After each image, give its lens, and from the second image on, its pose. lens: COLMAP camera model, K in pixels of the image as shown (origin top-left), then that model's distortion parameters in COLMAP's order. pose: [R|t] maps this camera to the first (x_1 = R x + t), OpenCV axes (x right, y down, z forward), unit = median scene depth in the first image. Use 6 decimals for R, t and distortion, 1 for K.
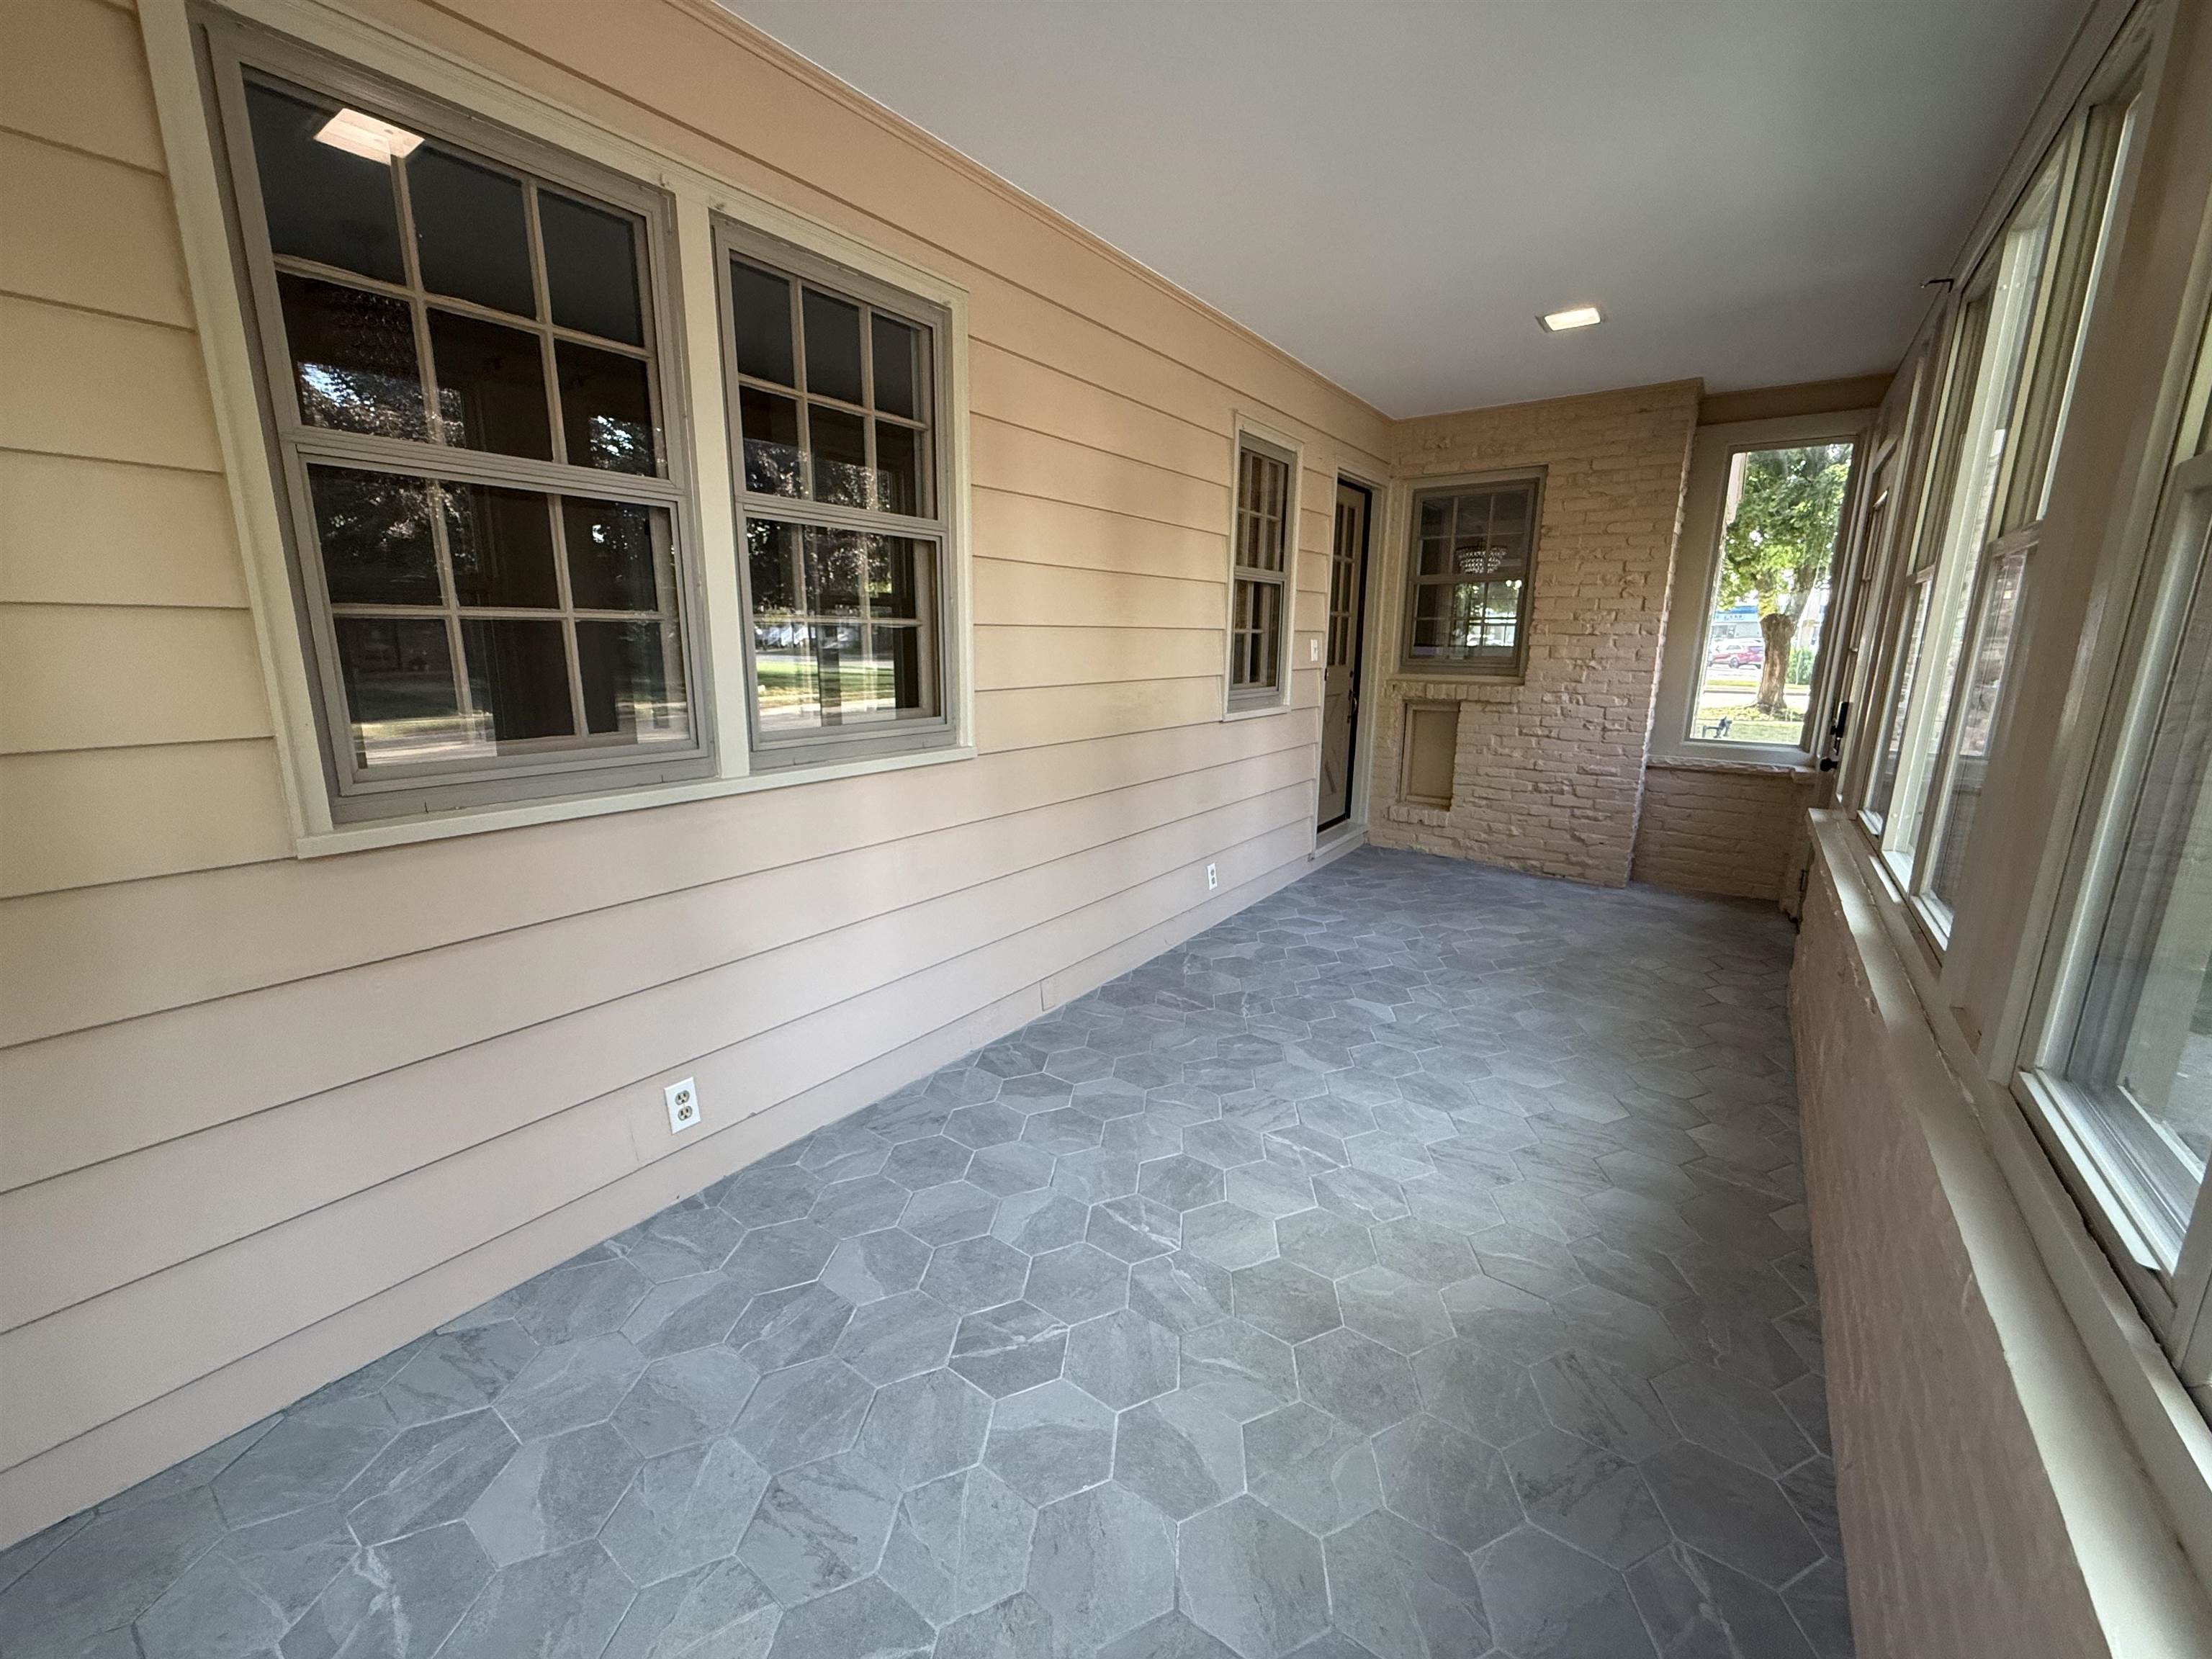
lens RADIAL K [[885.1, 0, 1097.3], [0, 885.1, 828.9], [0, 0, 1]] dist [0.000609, 0.000382]
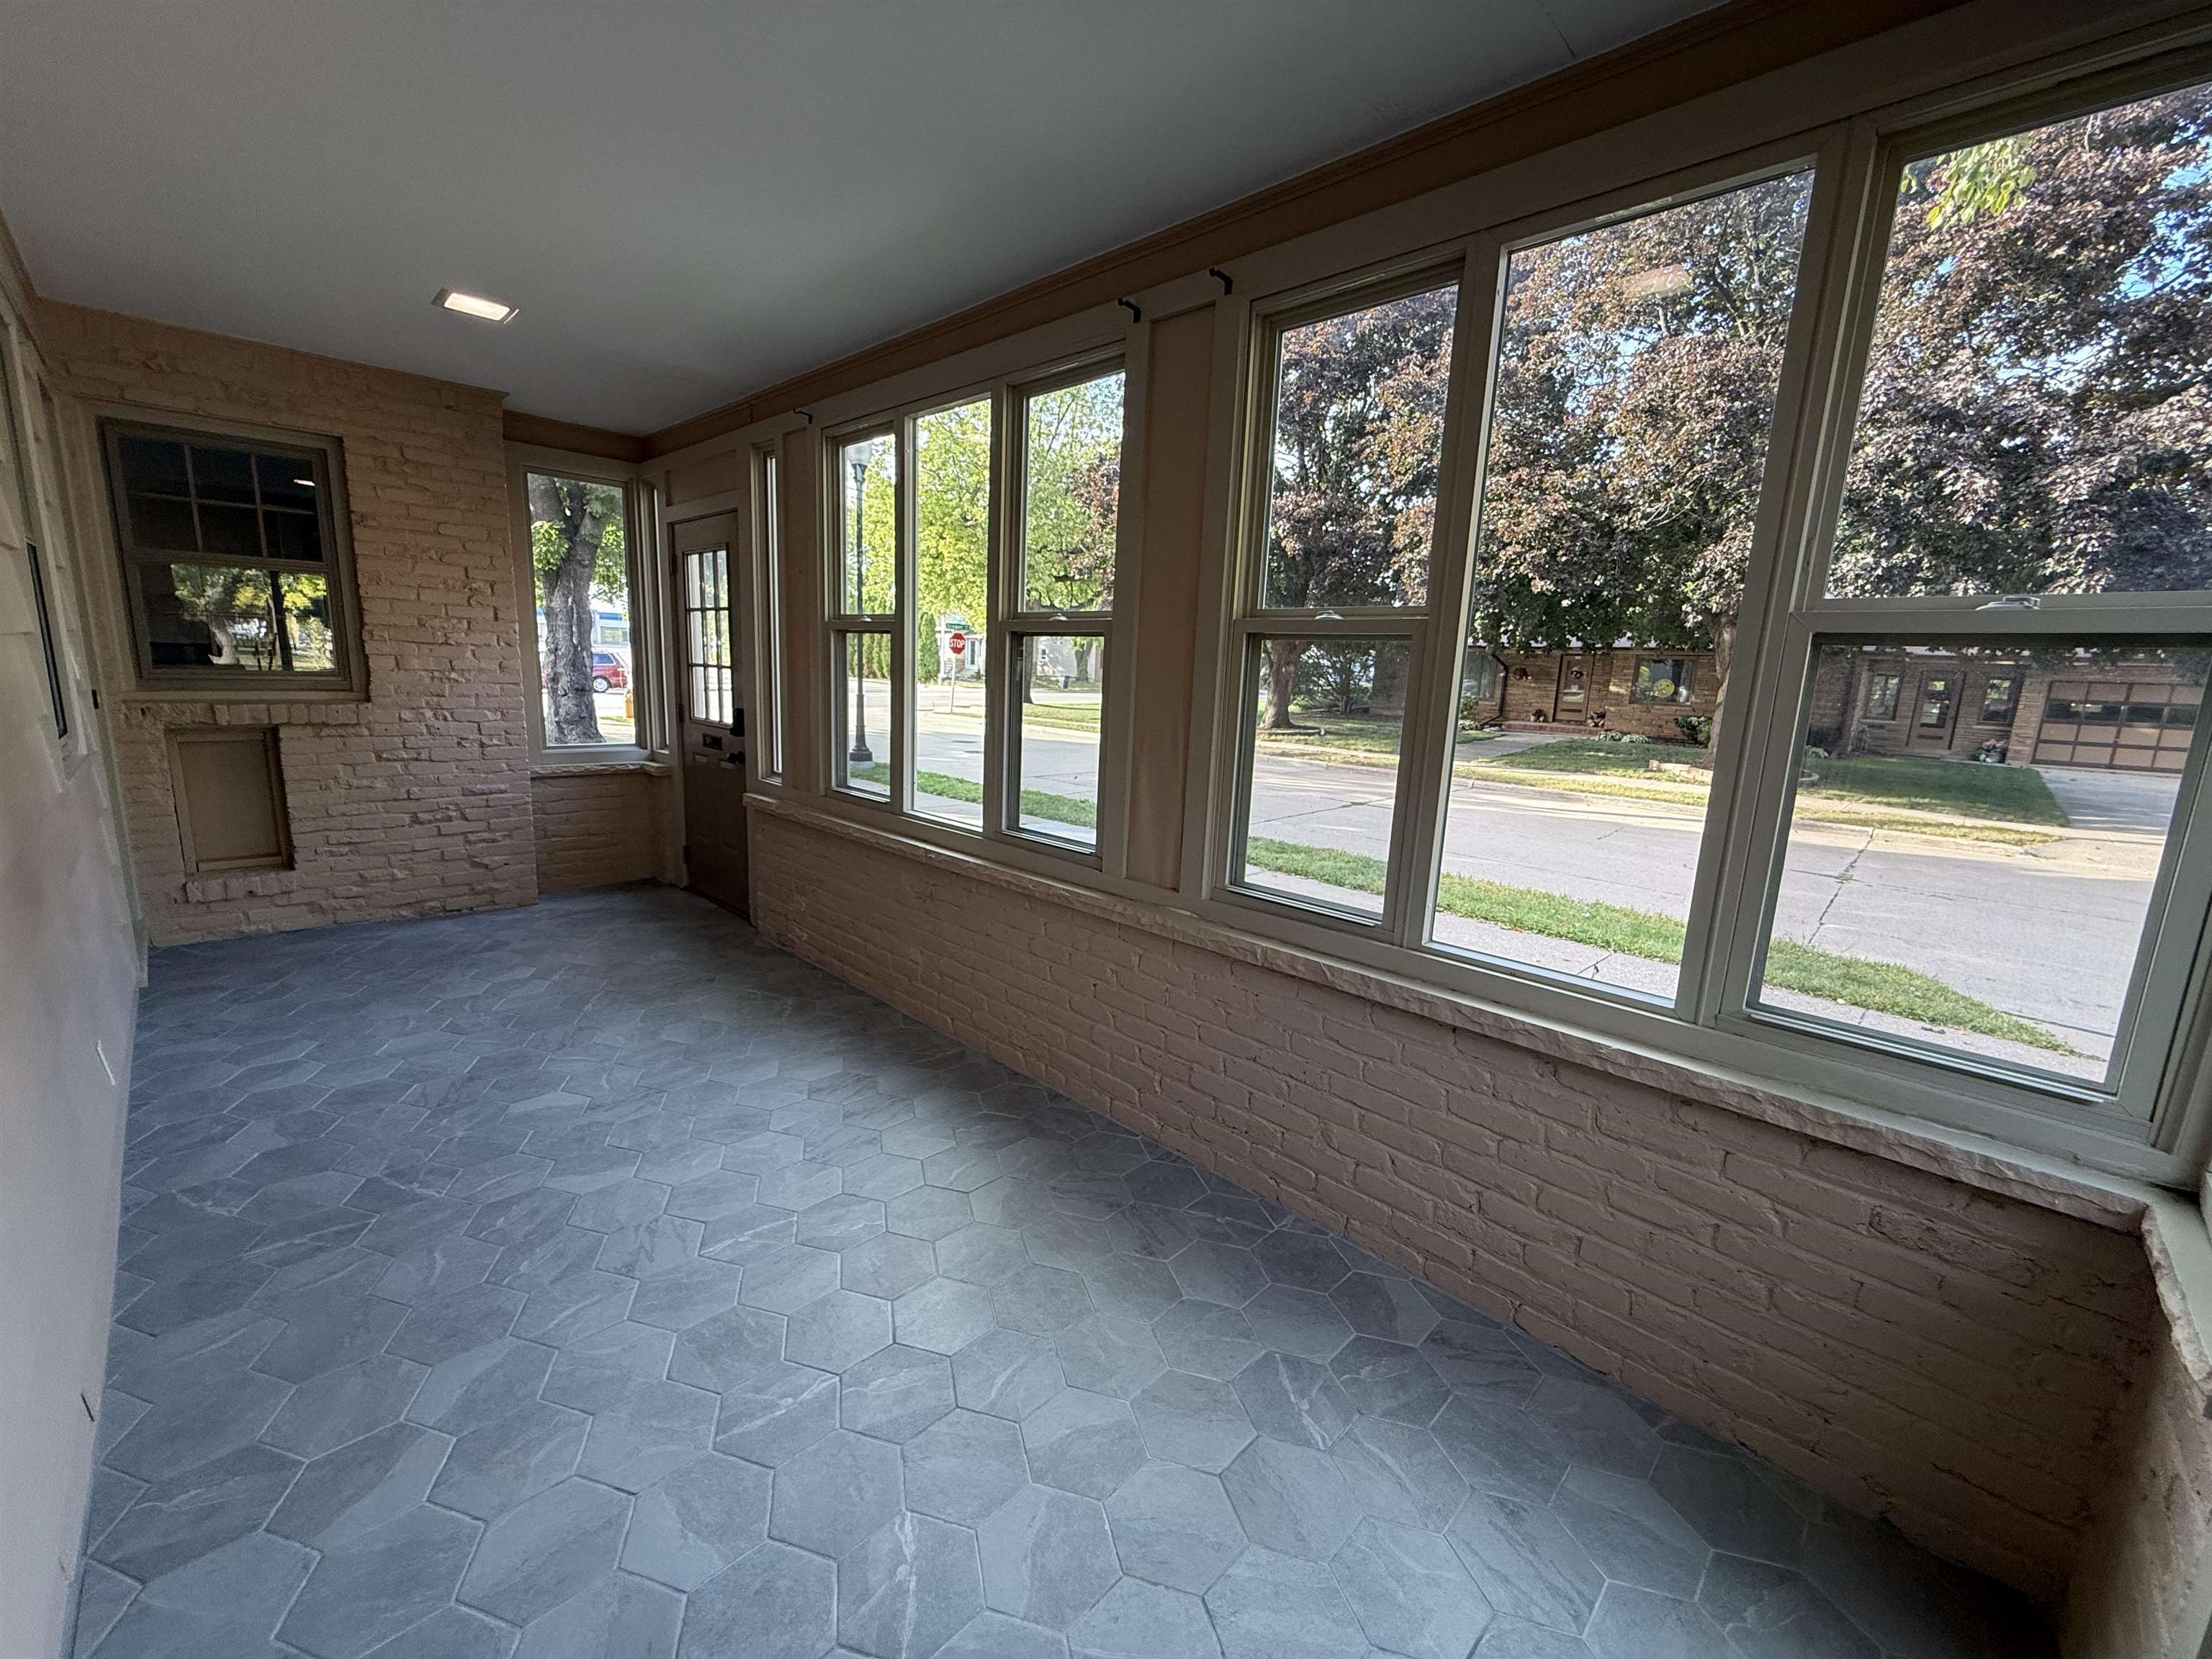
lens RADIAL K [[885.1, 0, 1097.3], [0, 885.1, 828.9], [0, 0, 1]] dist [0.000609, 0.000382]
pose [[0.149104, -0.183616, 0.971624, -0.277743], [0.171143, 0.972571, 0.157531, -0.067517], [-0.973898, 0.142798, 0.176439, 0.228599]]
